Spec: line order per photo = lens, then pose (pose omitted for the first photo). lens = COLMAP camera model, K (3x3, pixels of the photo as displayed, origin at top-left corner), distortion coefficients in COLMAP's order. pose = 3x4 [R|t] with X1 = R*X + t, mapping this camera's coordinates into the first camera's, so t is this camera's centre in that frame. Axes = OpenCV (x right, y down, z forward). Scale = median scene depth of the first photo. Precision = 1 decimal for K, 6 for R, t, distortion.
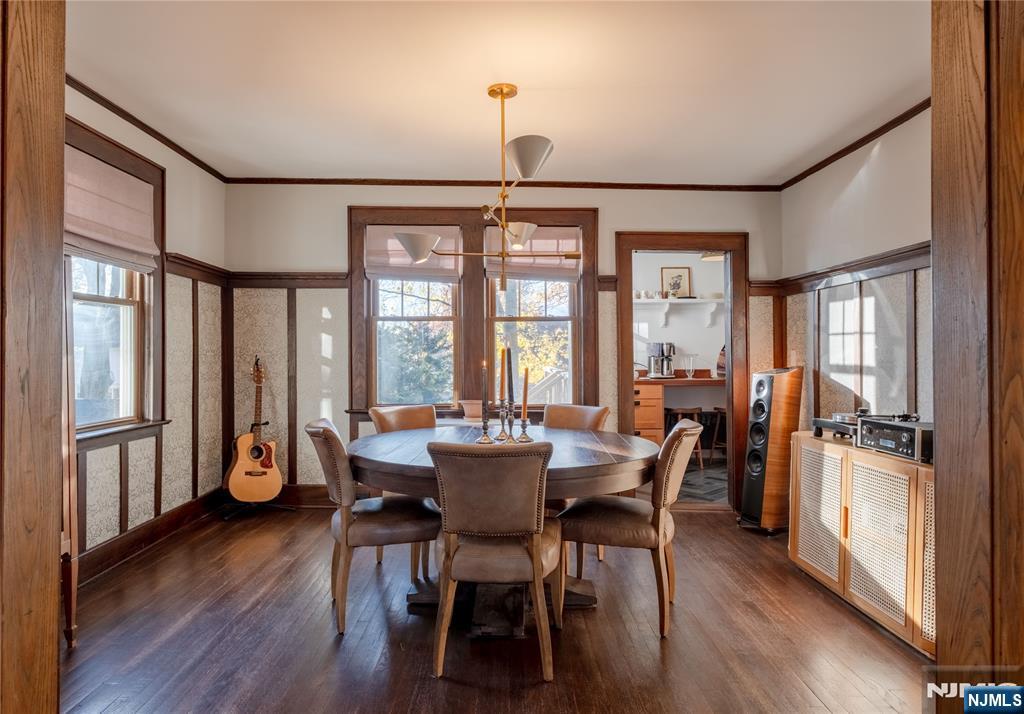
lens RADIAL K [[475.1, 0, 507.1], [0, 475.1, 358.7], [0, 0, 1]] dist [-0.003800, -0.000297]
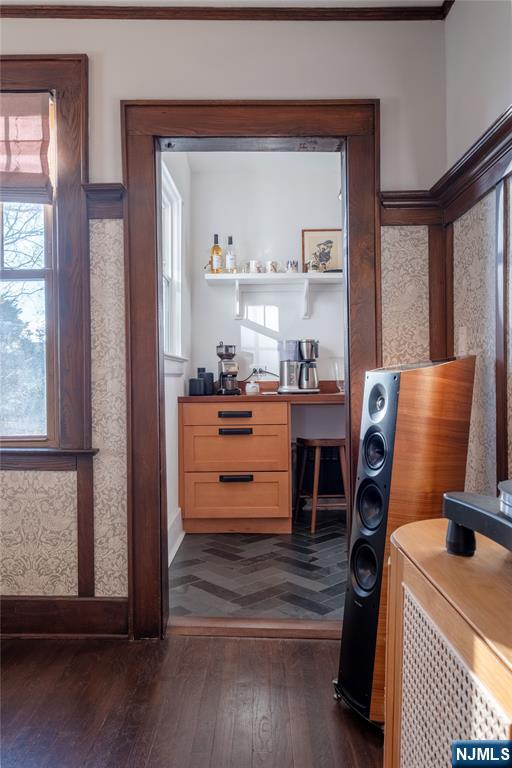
lens RADIAL K [[444.2, 0, 257.9], [0, 444.2, 385.1], [0, 0, 1]] dist [0.006039, -0.002579]
pose [[0.999822, -0.000423, -0.018869, 0.384990], [0.000422, 1.000000, -0.000058, 0.040911], [0.018869, 0.000050, 0.999822, 0.515628]]
